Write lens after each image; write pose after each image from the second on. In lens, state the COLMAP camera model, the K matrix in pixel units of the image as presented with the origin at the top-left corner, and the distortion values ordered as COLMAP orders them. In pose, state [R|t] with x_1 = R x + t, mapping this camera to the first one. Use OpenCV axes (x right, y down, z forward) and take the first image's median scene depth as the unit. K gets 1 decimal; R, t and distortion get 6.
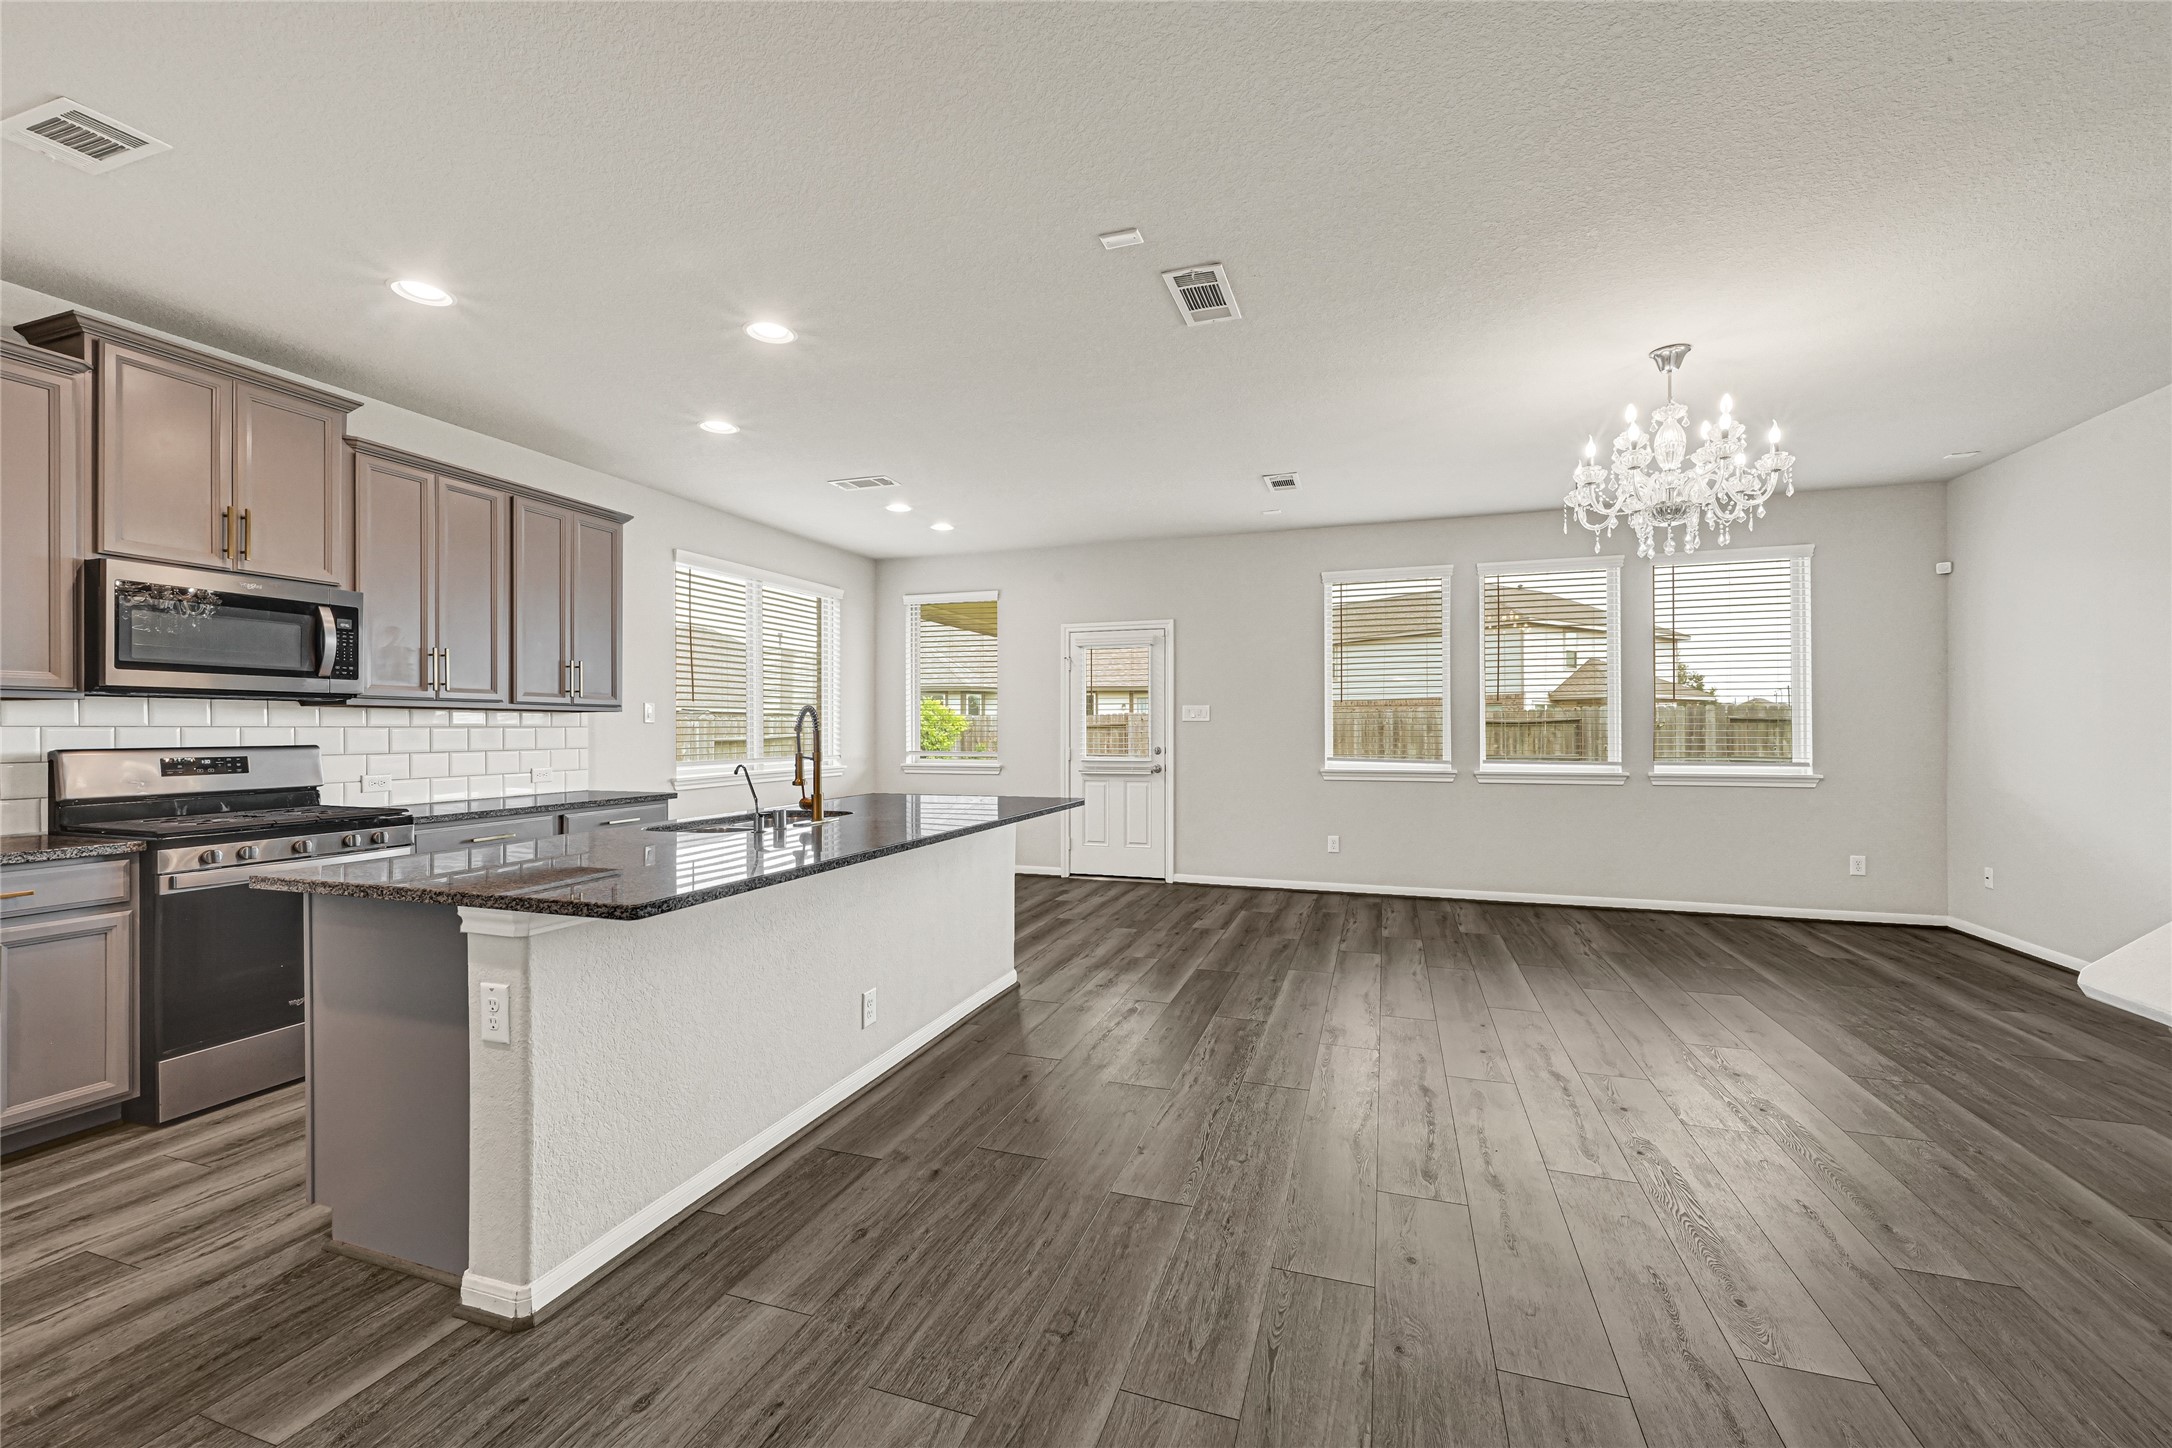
lens RADIAL K [[869.3, 0, 1086.0], [0, 869.3, 724.0], [0, 0, 1]] dist [-0.000999, 0.000048]
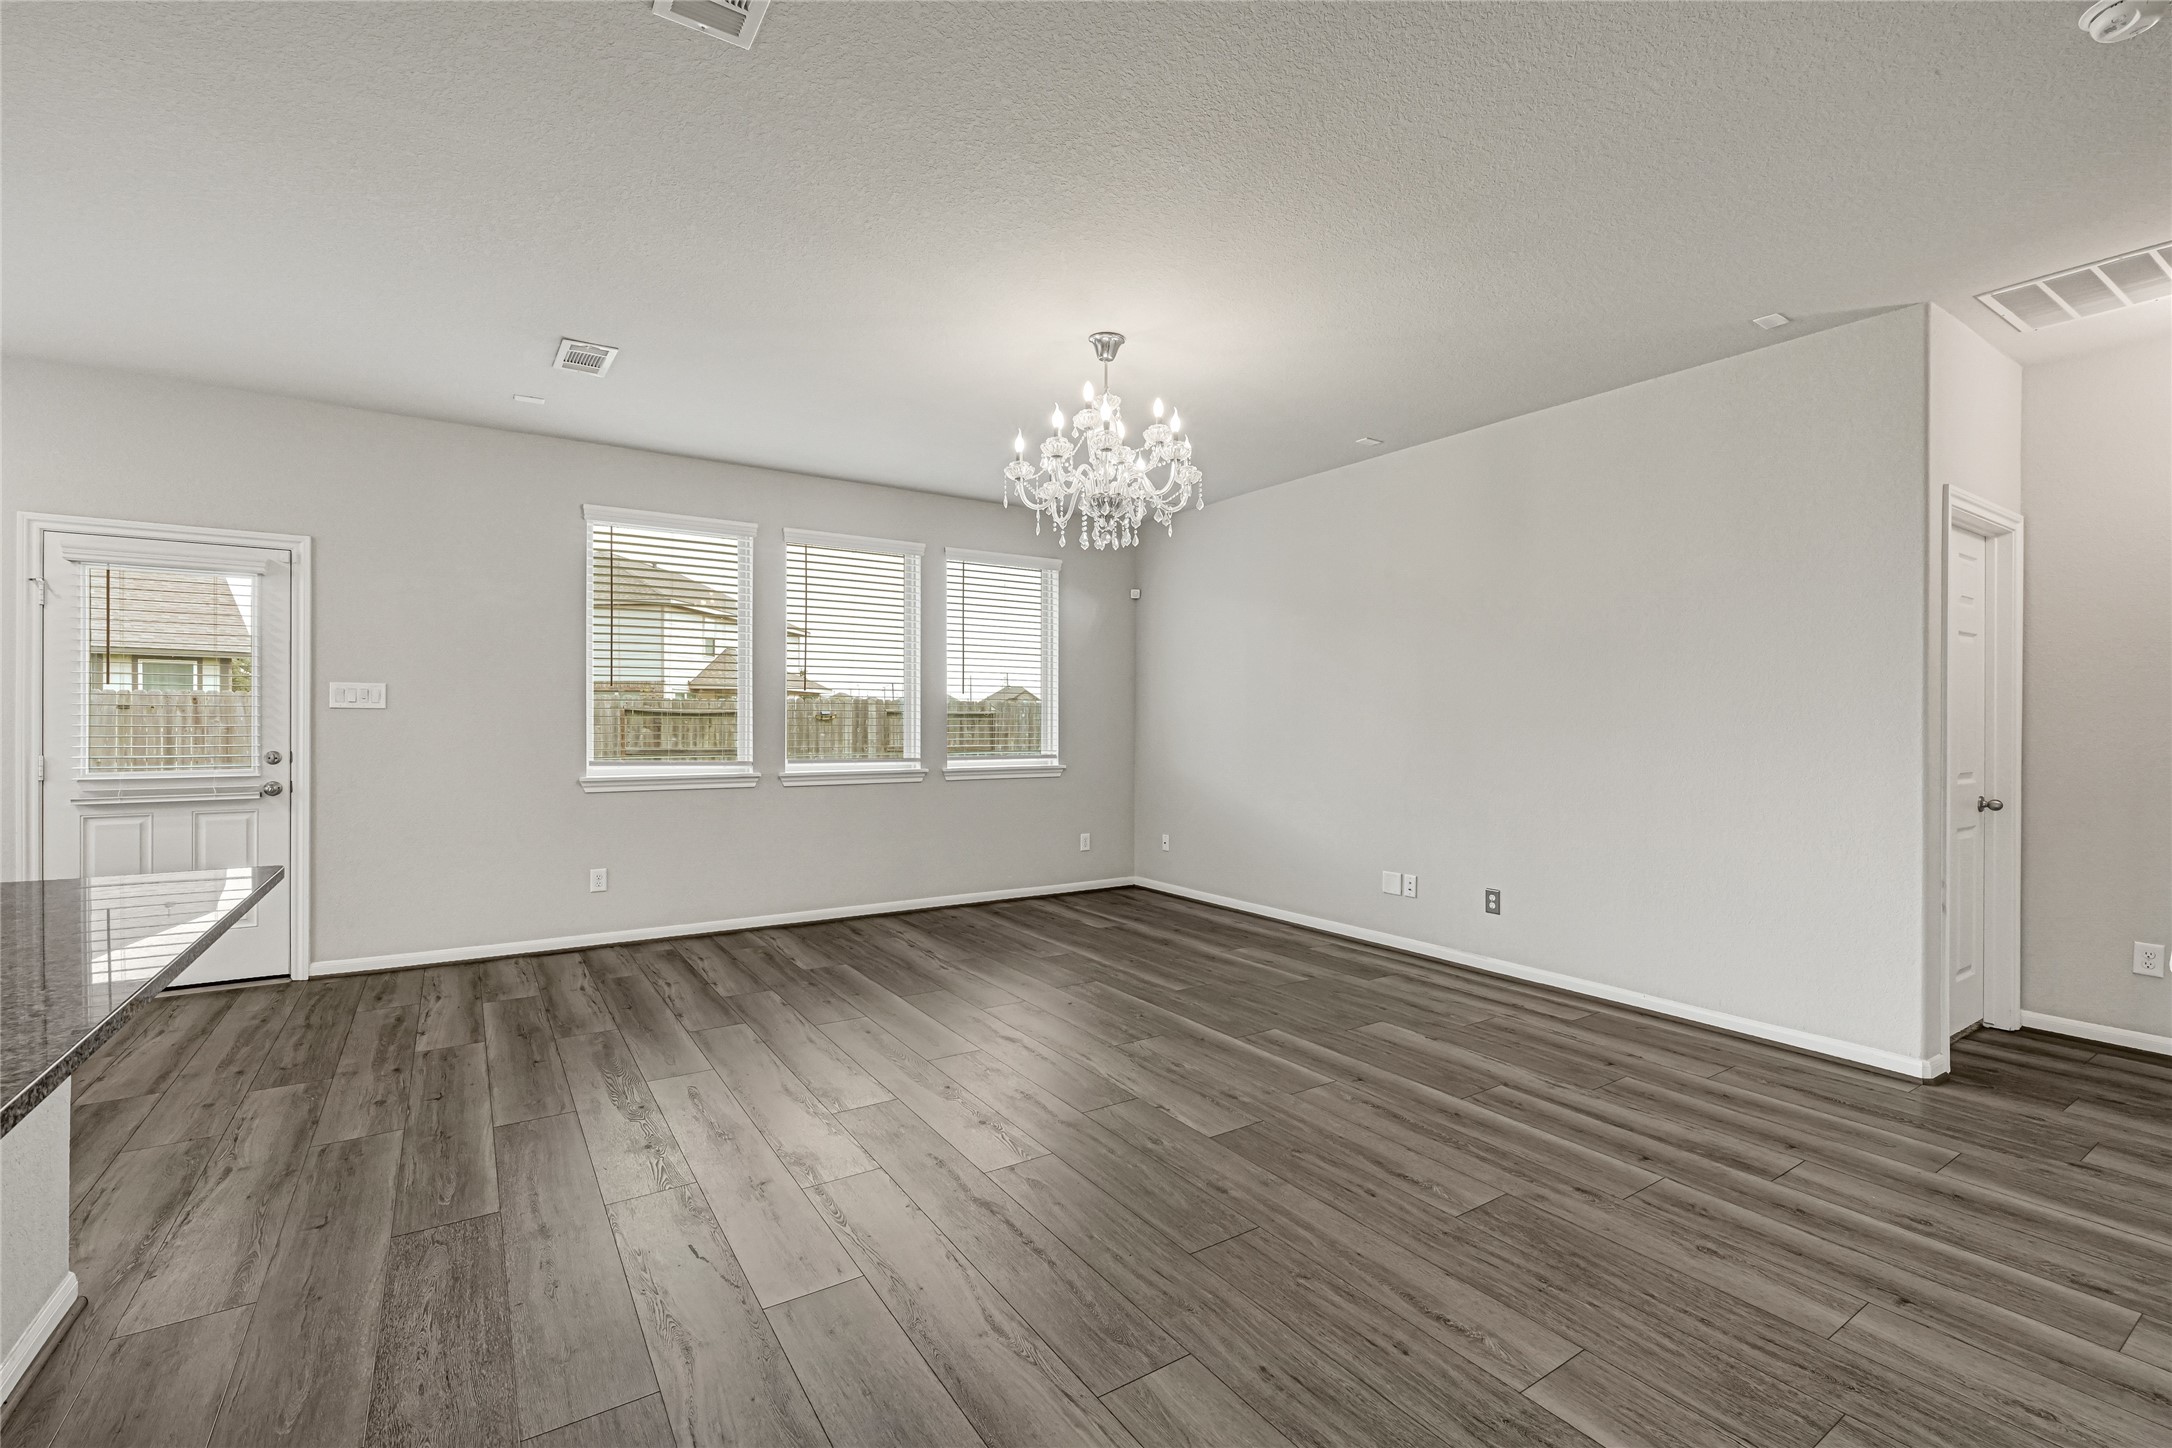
lens RADIAL K [[946.5, 0, 1086.0], [0, 946.5, 724.0], [0, 0, 1]] dist [-0.000673, 0.000219]
pose [[0.608634, 0.002493, 0.793447, -0.129503], [-0.011144, 0.999923, 0.005407, -0.002116], [-0.793373, -0.012133, 0.608615, 0.261570]]
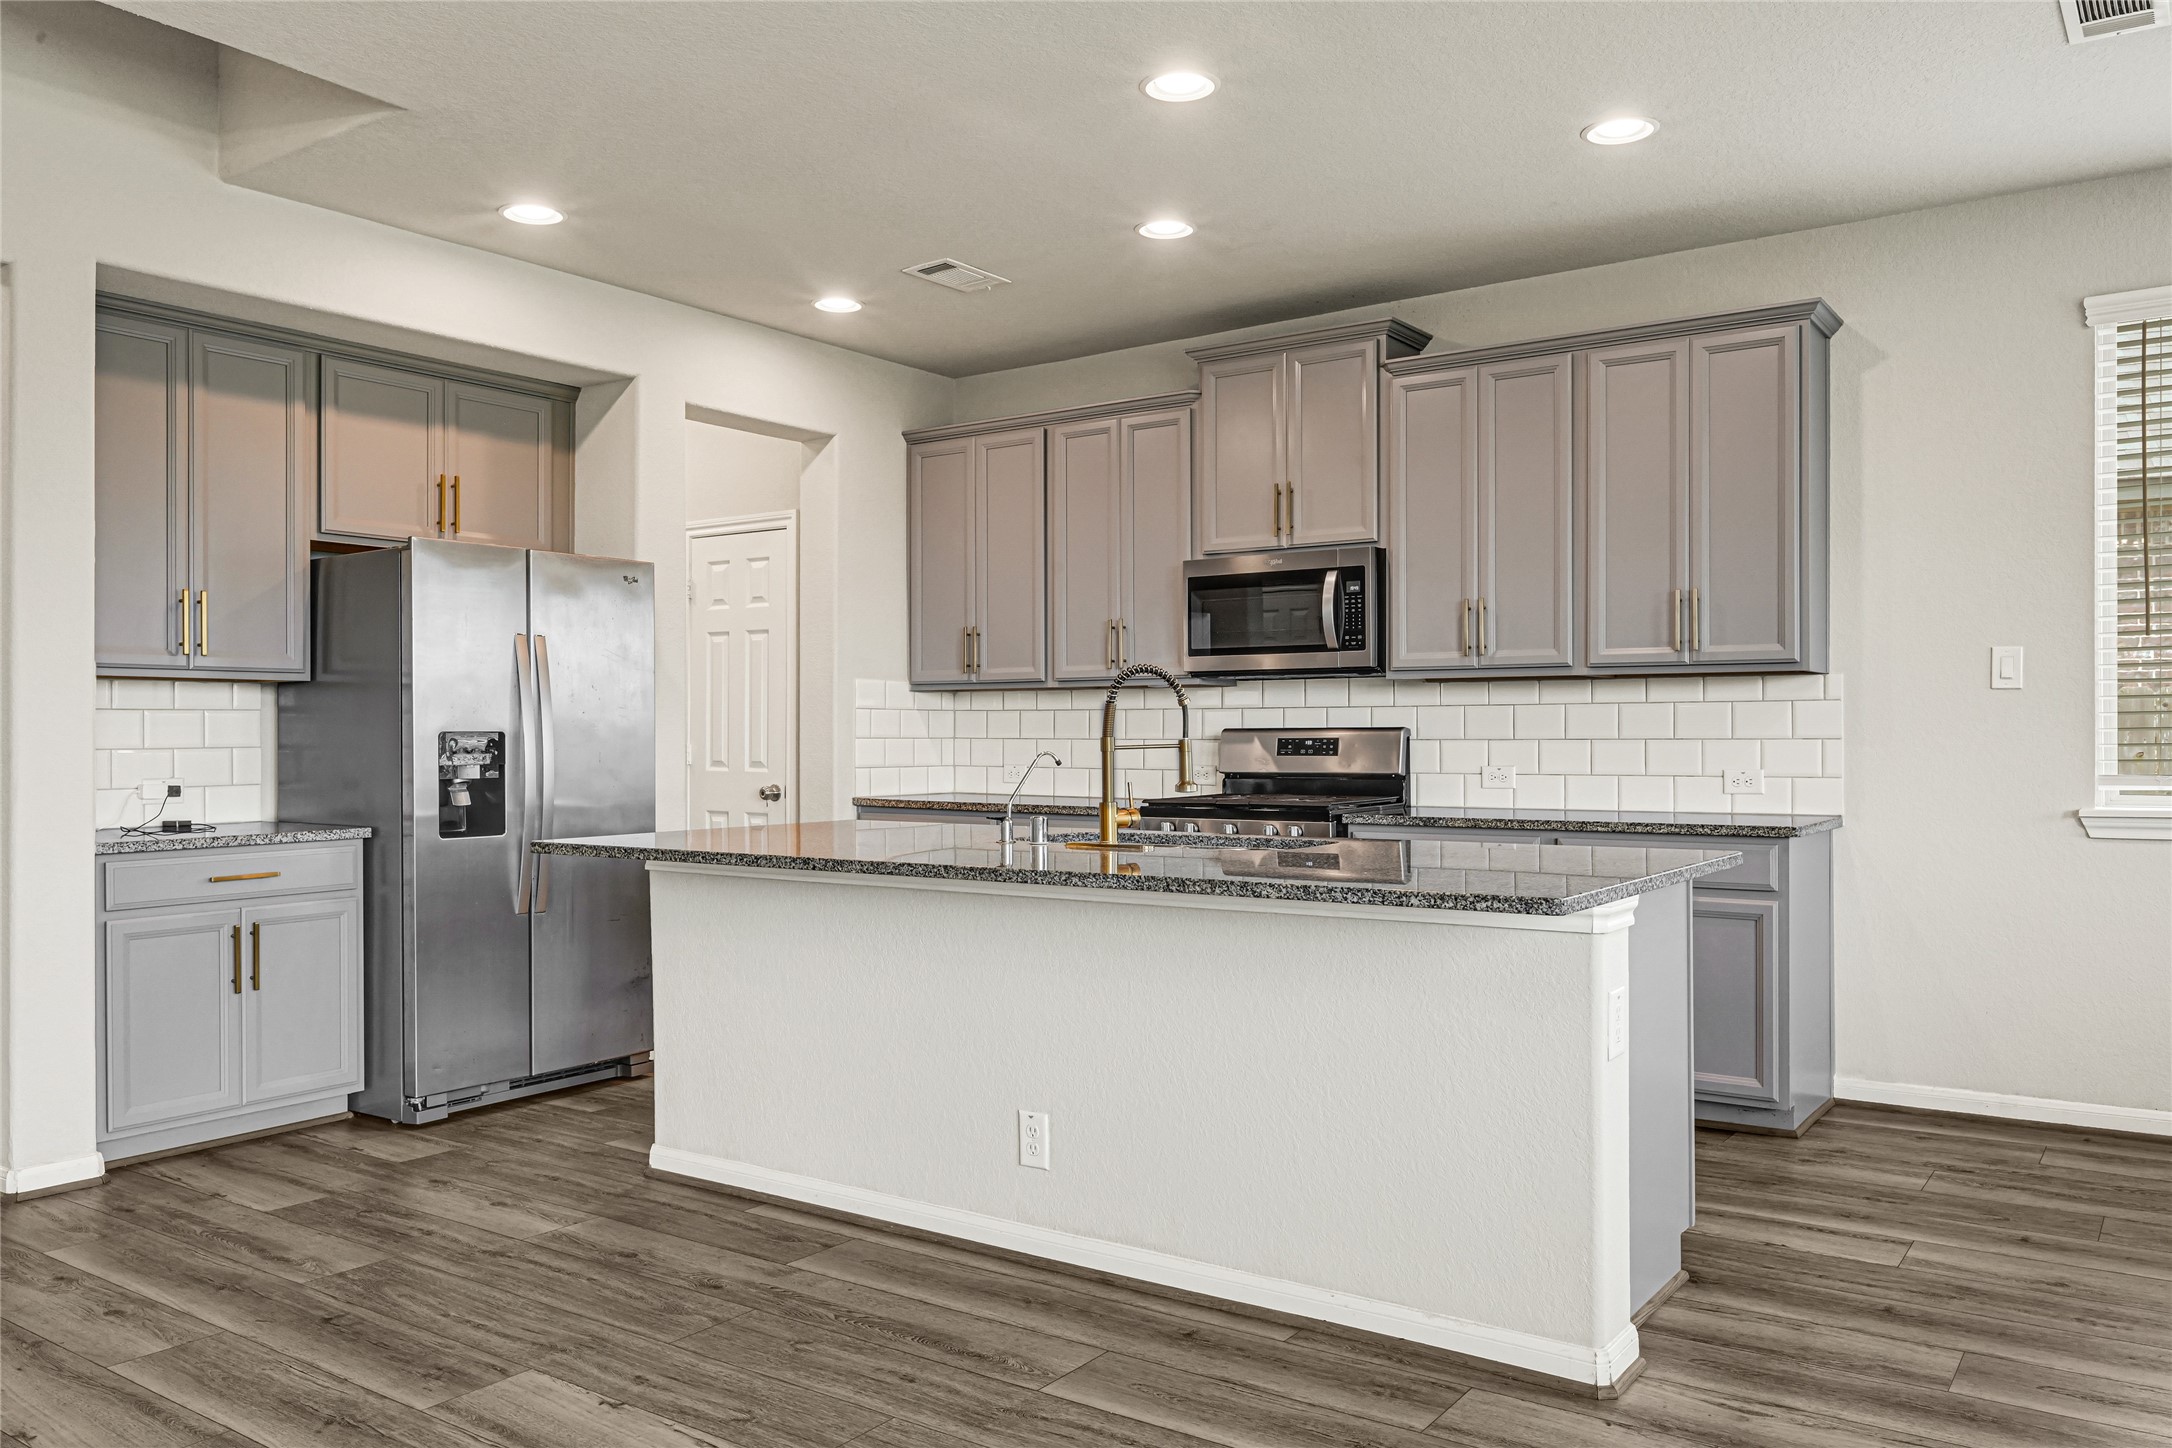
lens RADIAL K [[1605.4, 0, 1086.0], [0, 1605.4, 724.0], [0, 0, 1]] dist [0.004032, 0.001316]
pose [[-0.279005, 0.000387, -0.960290, 0.546015], [0.008527, 0.999961, -0.002074, 0.016335], [0.960252, -0.008767, -0.278997, 0.862394]]
